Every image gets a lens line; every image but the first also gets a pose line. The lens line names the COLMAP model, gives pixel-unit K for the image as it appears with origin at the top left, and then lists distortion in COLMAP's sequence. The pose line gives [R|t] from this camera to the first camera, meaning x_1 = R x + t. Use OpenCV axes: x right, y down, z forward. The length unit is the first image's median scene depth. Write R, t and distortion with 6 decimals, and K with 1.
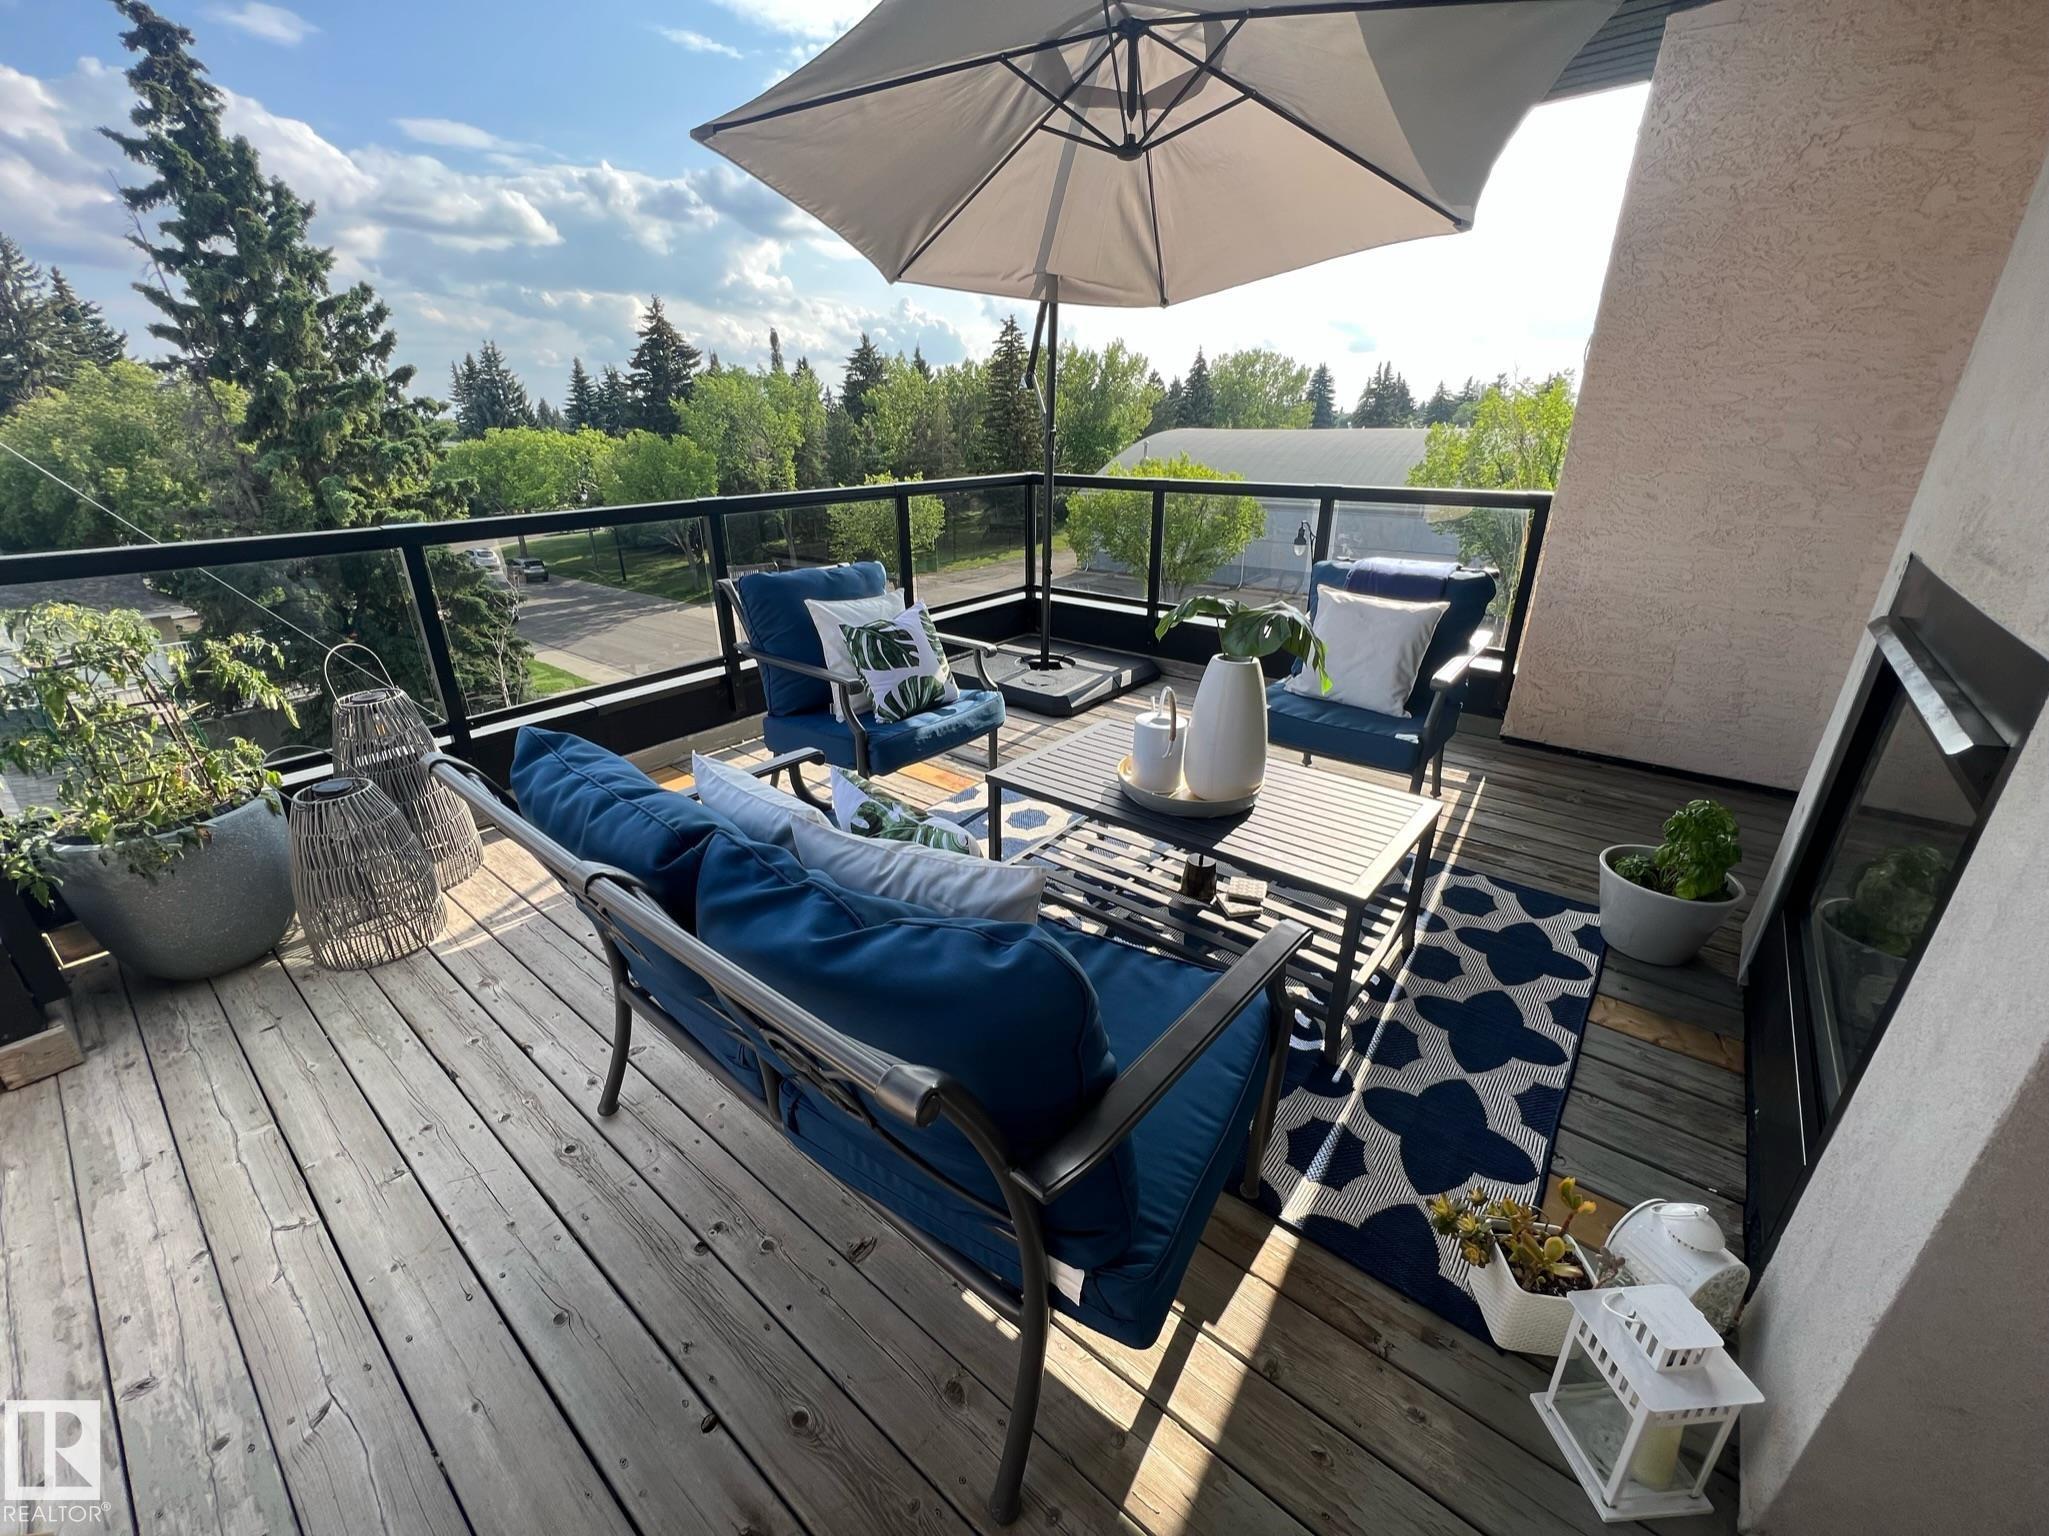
lens RADIAL K [[819.3, 0, 1015.5], [0, 819.3, 756.8], [0, 0, 1]] dist [-0.000304, -0.000122]
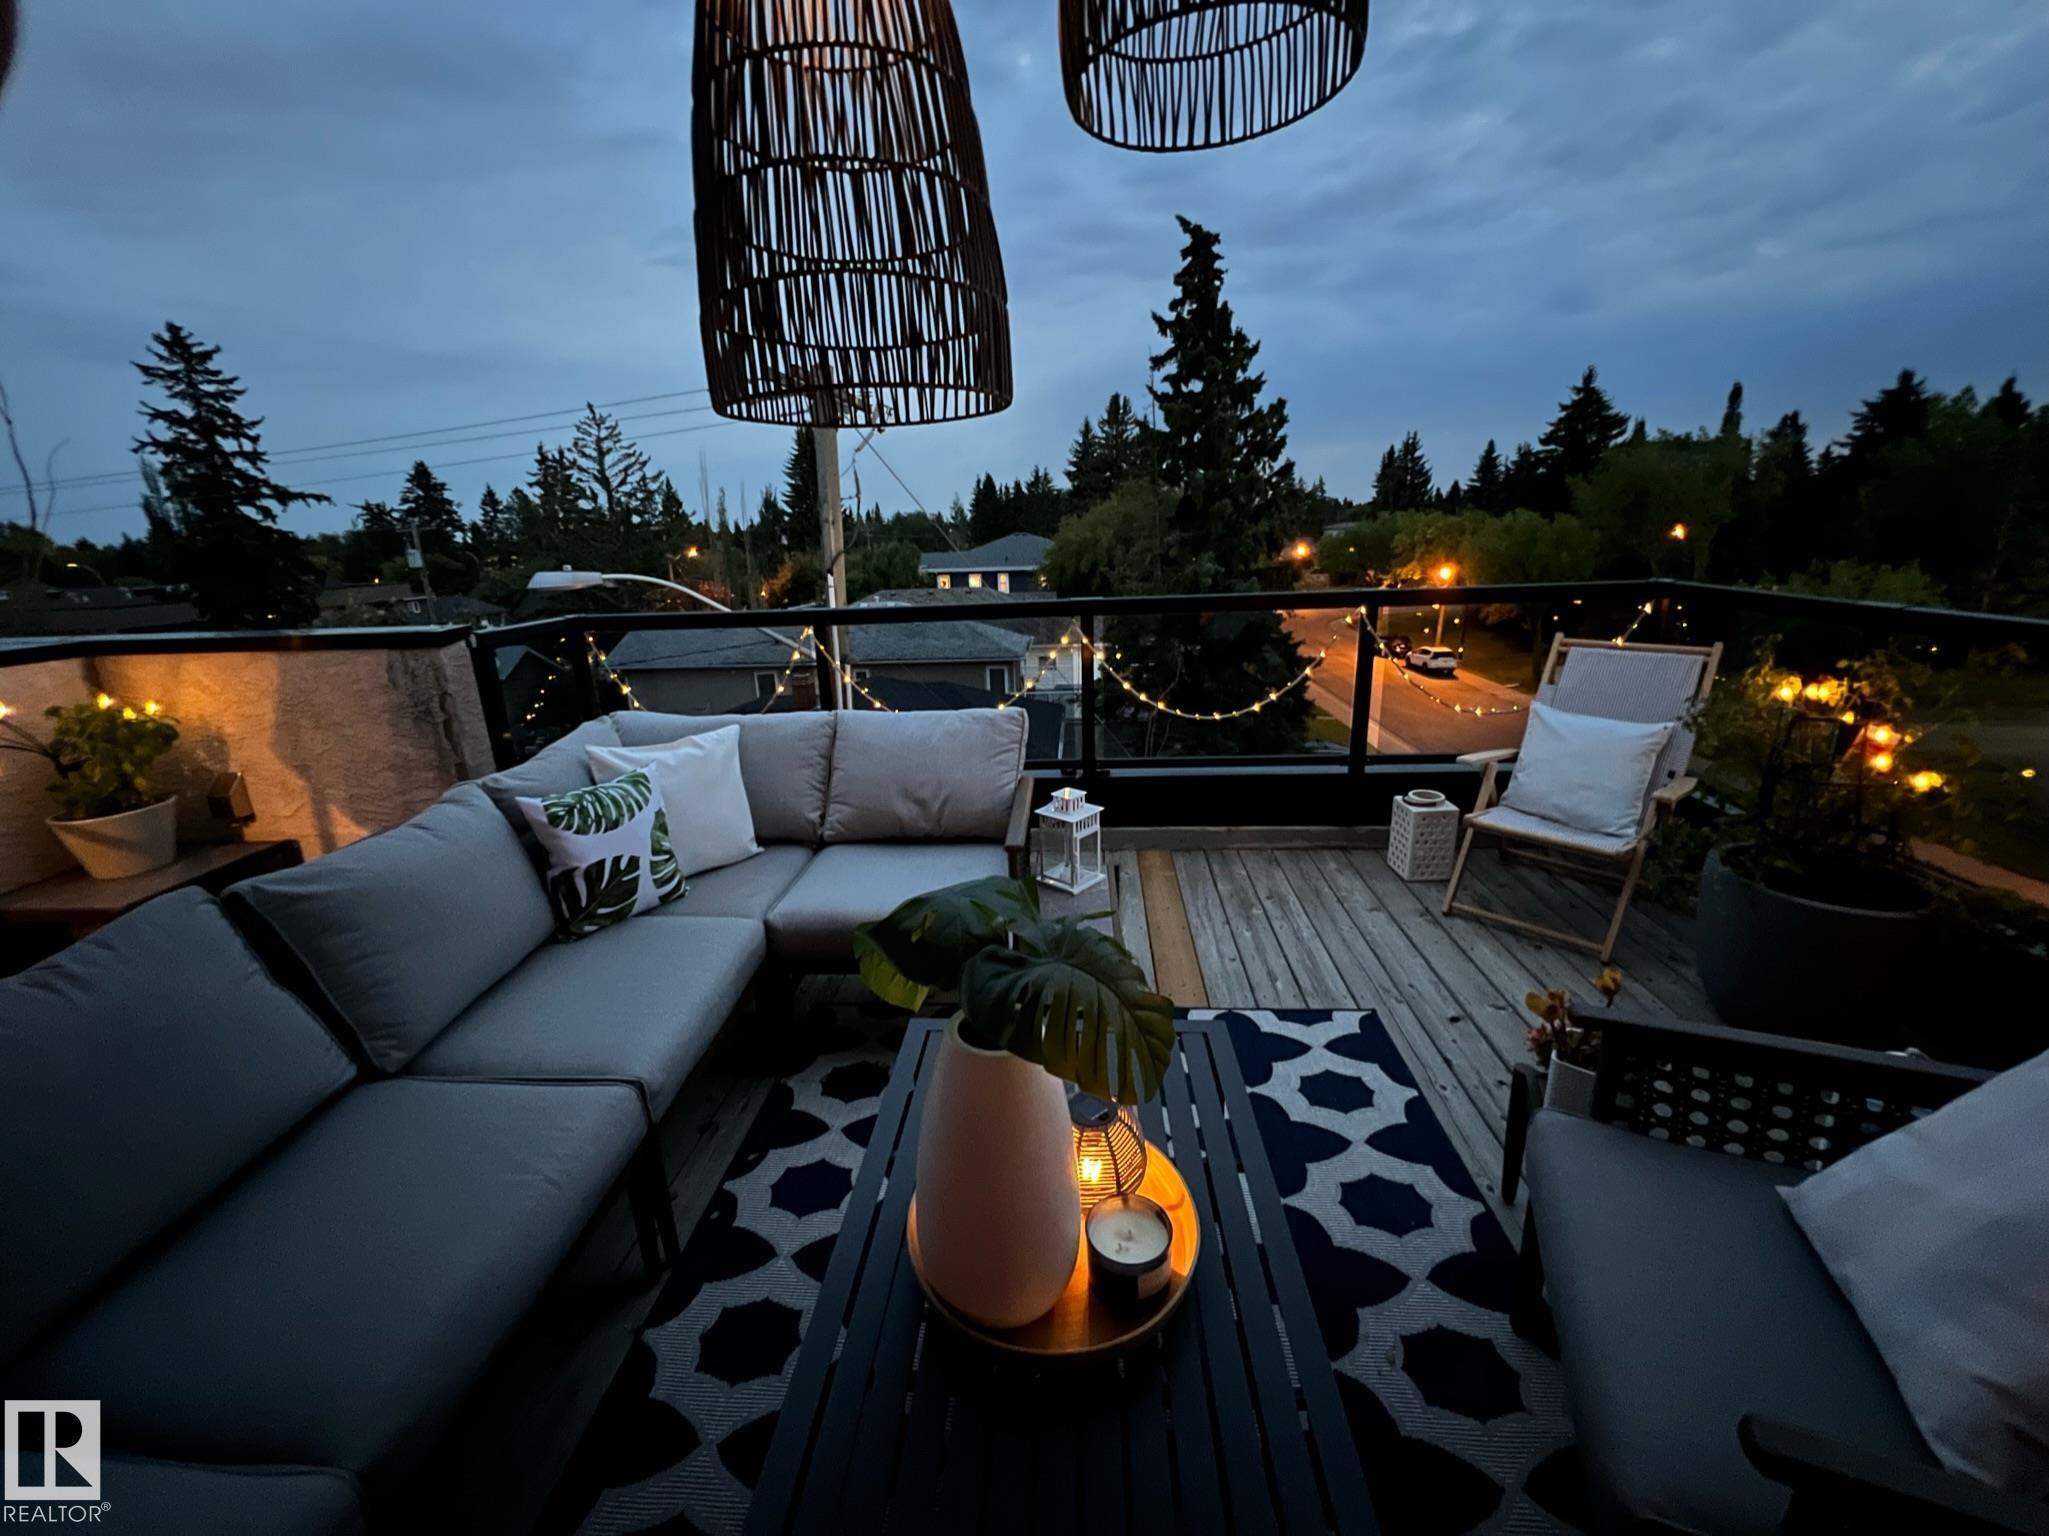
lens RADIAL K [[819.3, 0, 1018.5], [0, 819.3, 762.5], [0, 0, 1]] dist [-0.000304, -0.000122]
pose [[0.571589, 0.215175, -0.791824, 0.067552], [-0.277576, 0.958817, 0.060183, -0.029990], [0.772164, 0.185392, 0.607777, 0.070814]]
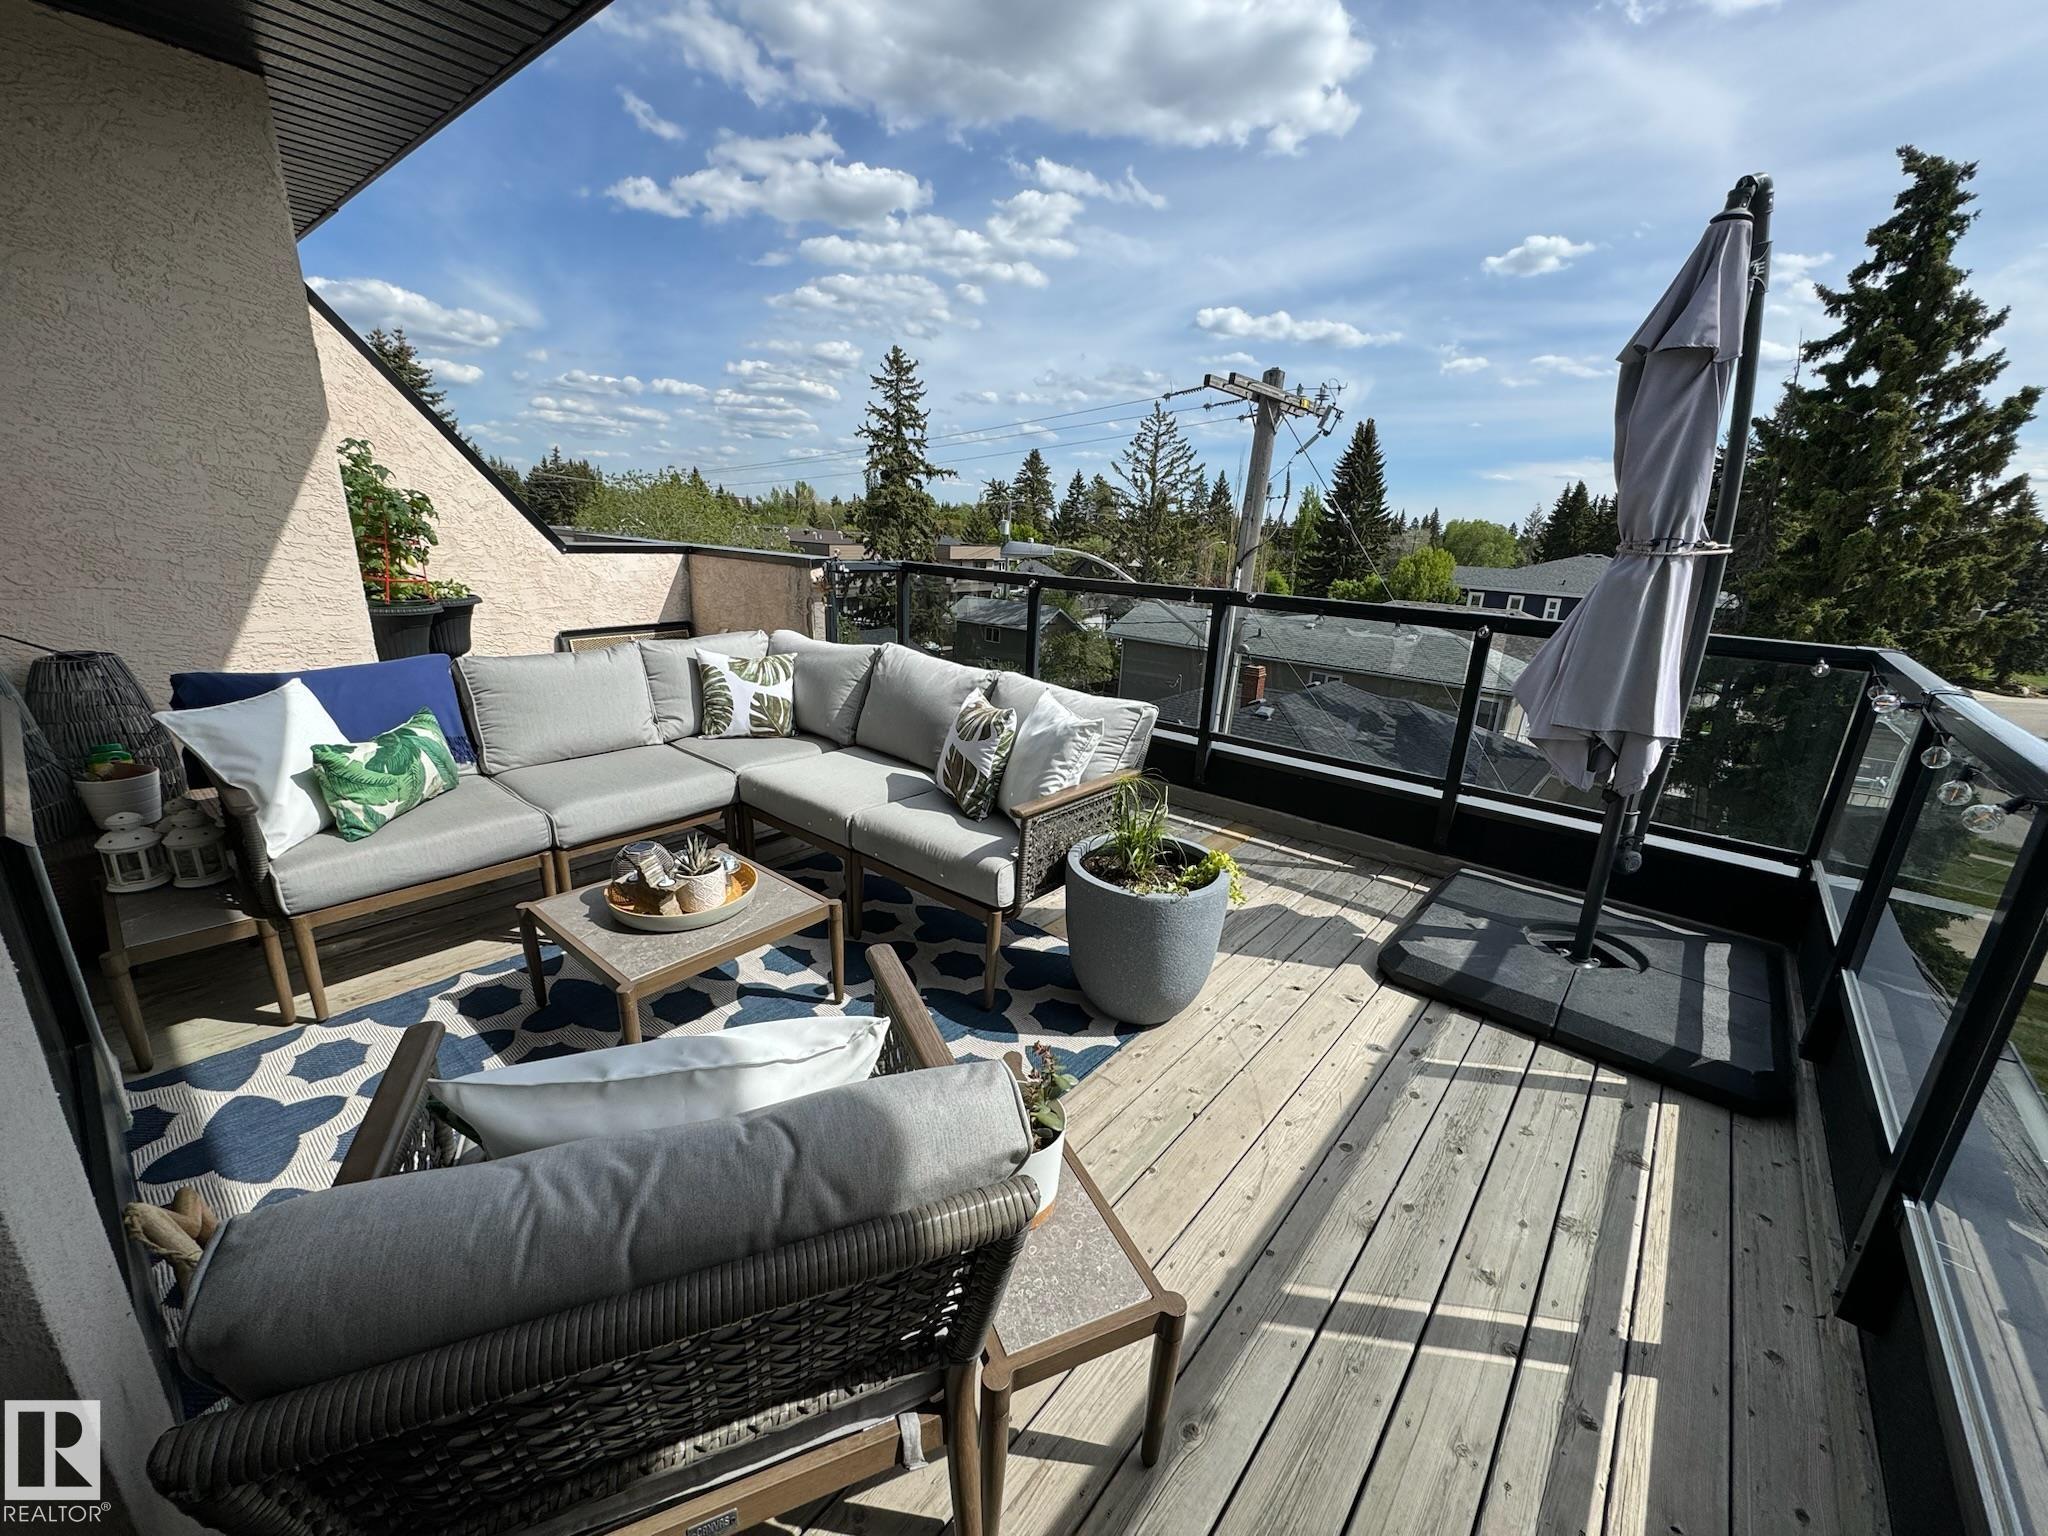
lens RADIAL K [[812.0, 0, 1025.9], [0, 812.0, 765.7], [0, 0, 1]] dist [0.000092, -0.000466]
pose [[-0.007910, 0.296315, -0.955058, 0.133539], [-0.414182, 0.868338, 0.272840, -0.053945], [0.910160, 0.397726, 0.115860, 0.132018]]
